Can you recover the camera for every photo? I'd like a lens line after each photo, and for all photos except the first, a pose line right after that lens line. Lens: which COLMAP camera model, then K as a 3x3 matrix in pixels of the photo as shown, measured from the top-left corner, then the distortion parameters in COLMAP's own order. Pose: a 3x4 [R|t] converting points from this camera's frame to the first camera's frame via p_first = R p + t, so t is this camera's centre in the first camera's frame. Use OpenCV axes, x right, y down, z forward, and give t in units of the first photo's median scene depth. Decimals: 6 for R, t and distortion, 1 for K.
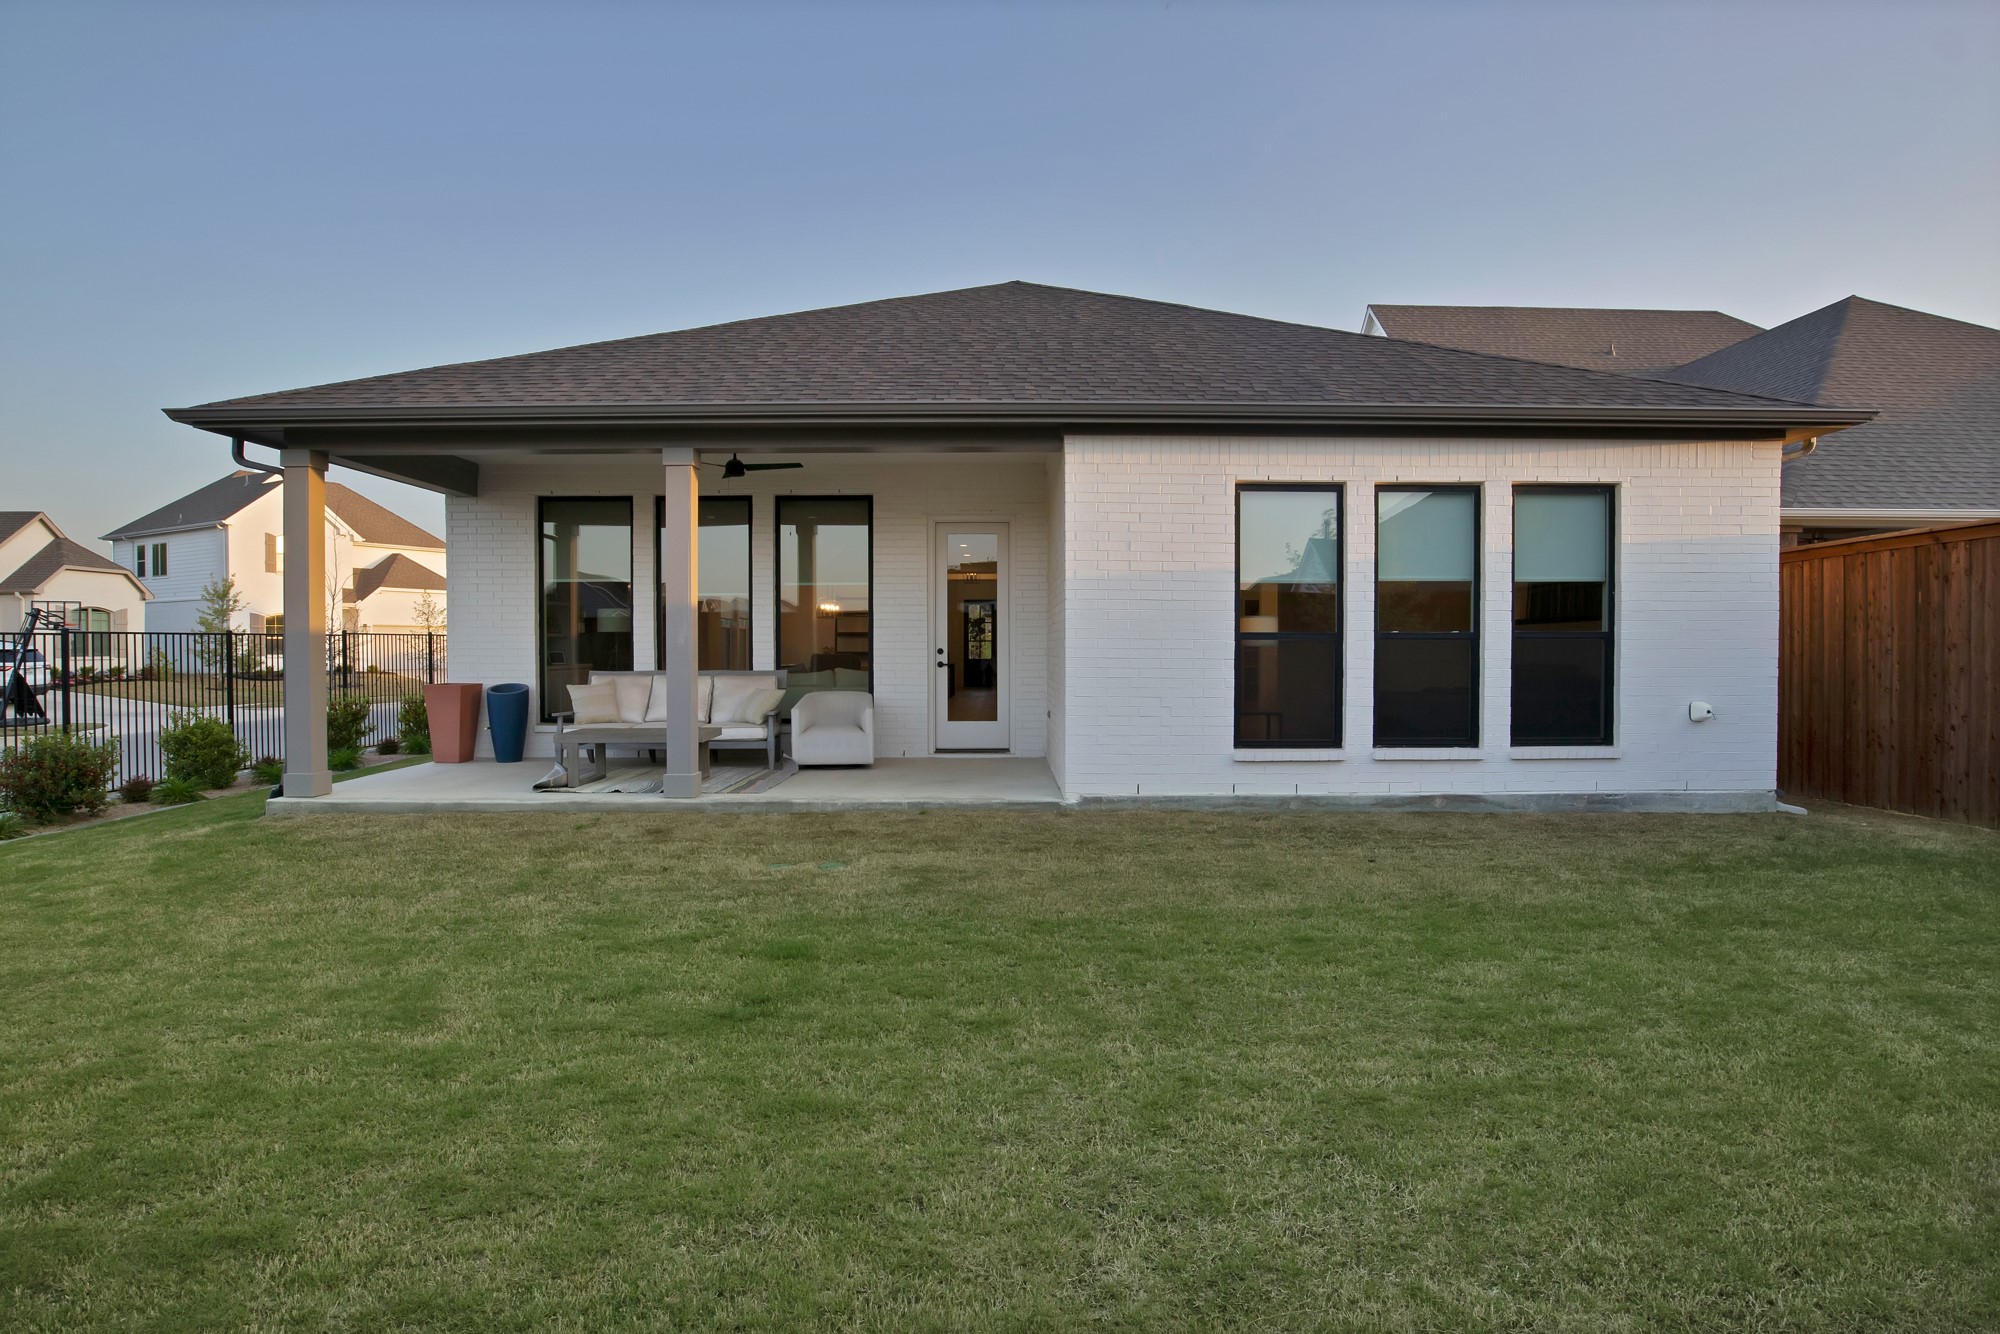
lens RADIAL K [[1058.9, 0, 1008.1], [0, 1058.9, 658.1], [0, 0, 1]] dist [-0.031645, 0.002111]
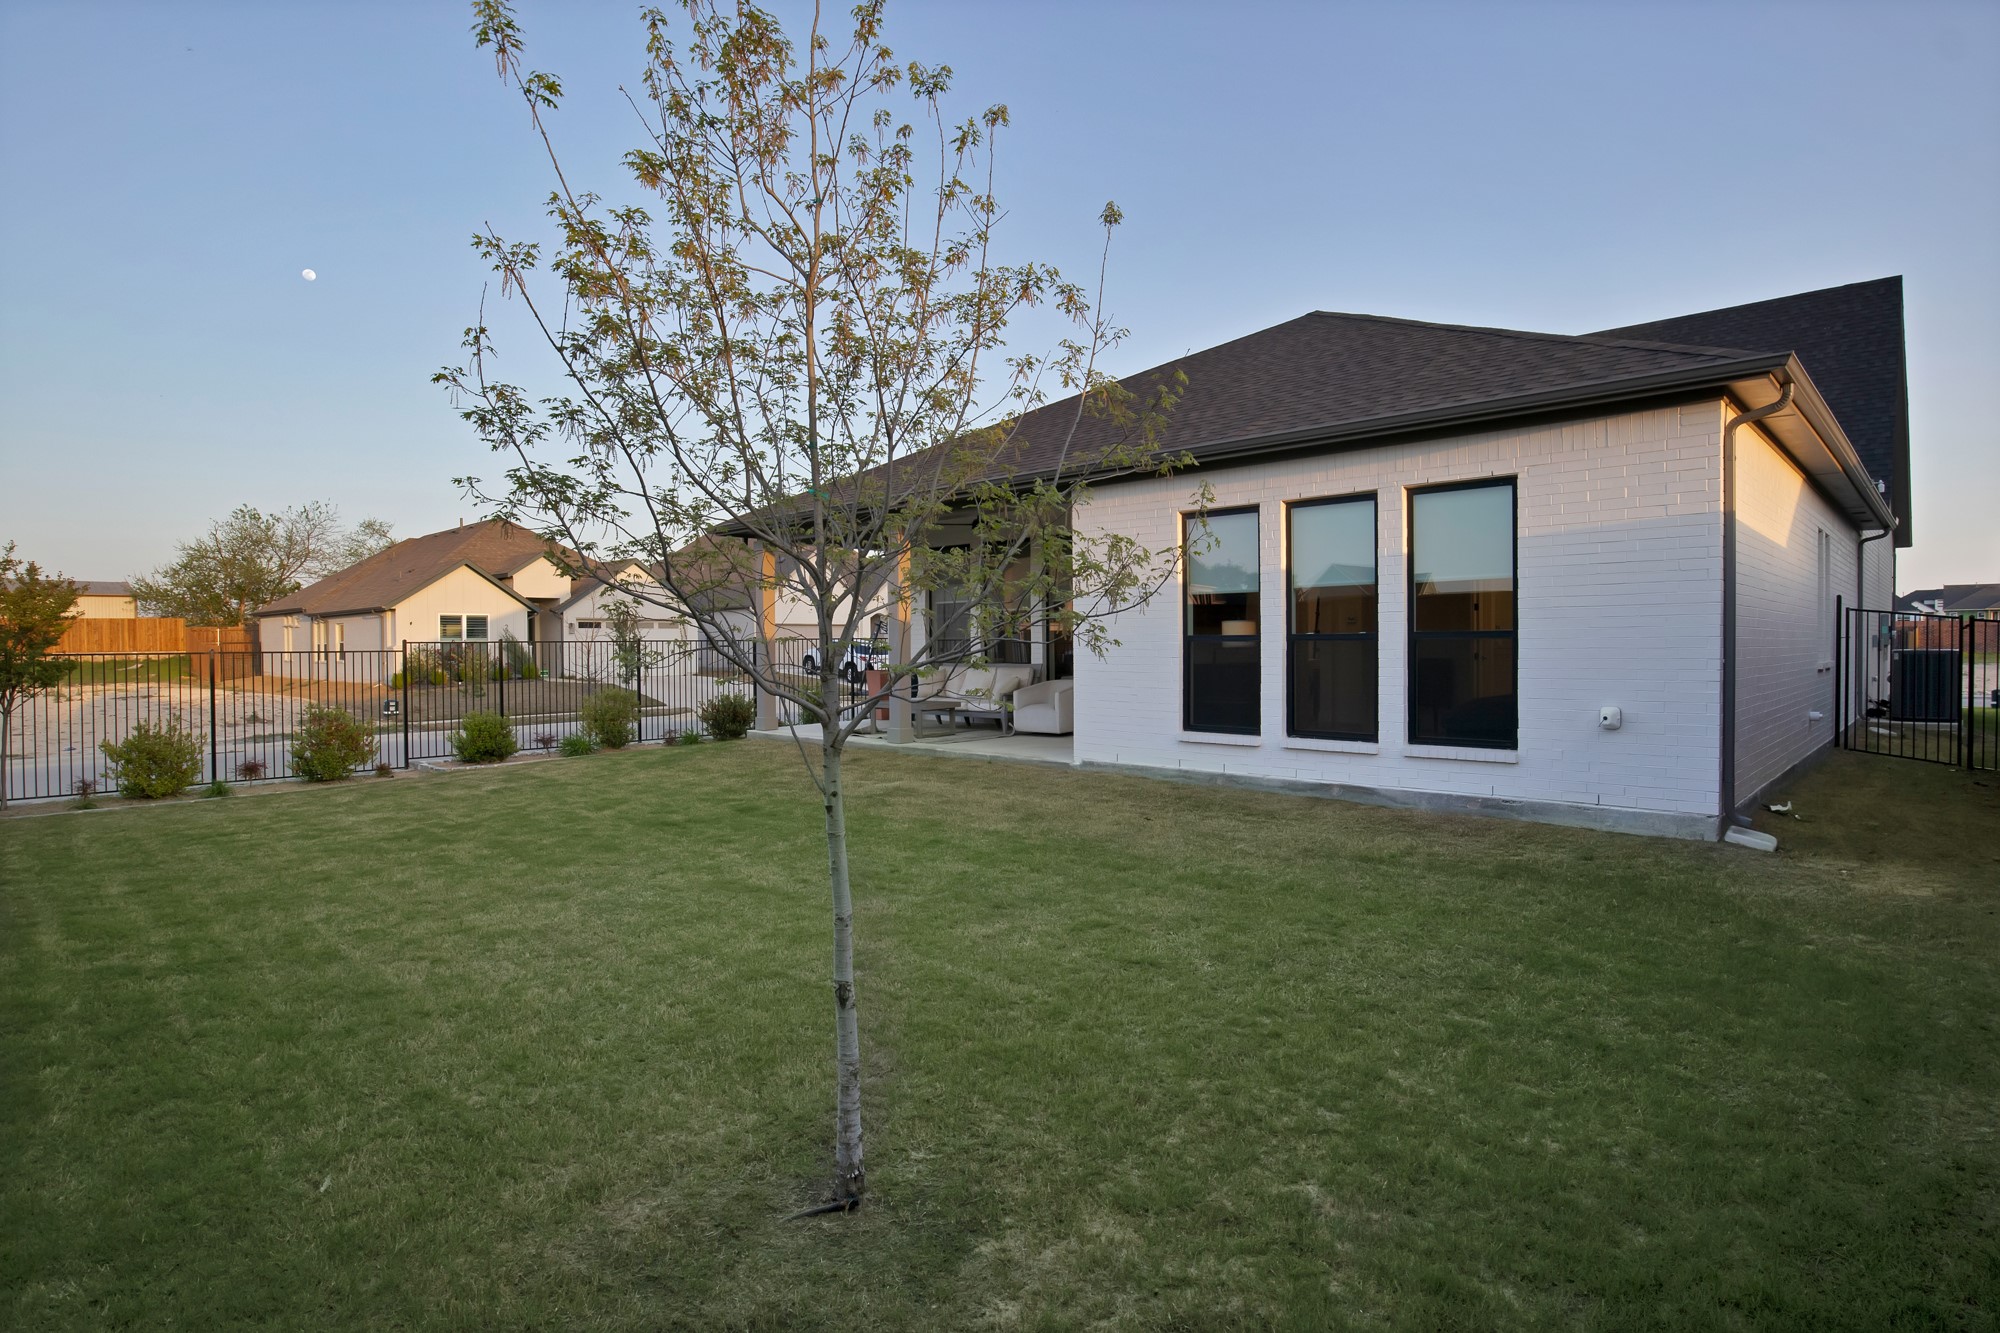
lens RADIAL K [[1058.9, 0, 1008.1], [0, 1058.9, 657.6], [0, 0, 1]] dist [-0.031645, 0.002111]
pose [[0.697162, 0.003483, -0.716905, 0.946456], [-0.001422, 0.999993, 0.003477, -0.003143], [0.716912, -0.001405, 0.697163, 0.002688]]
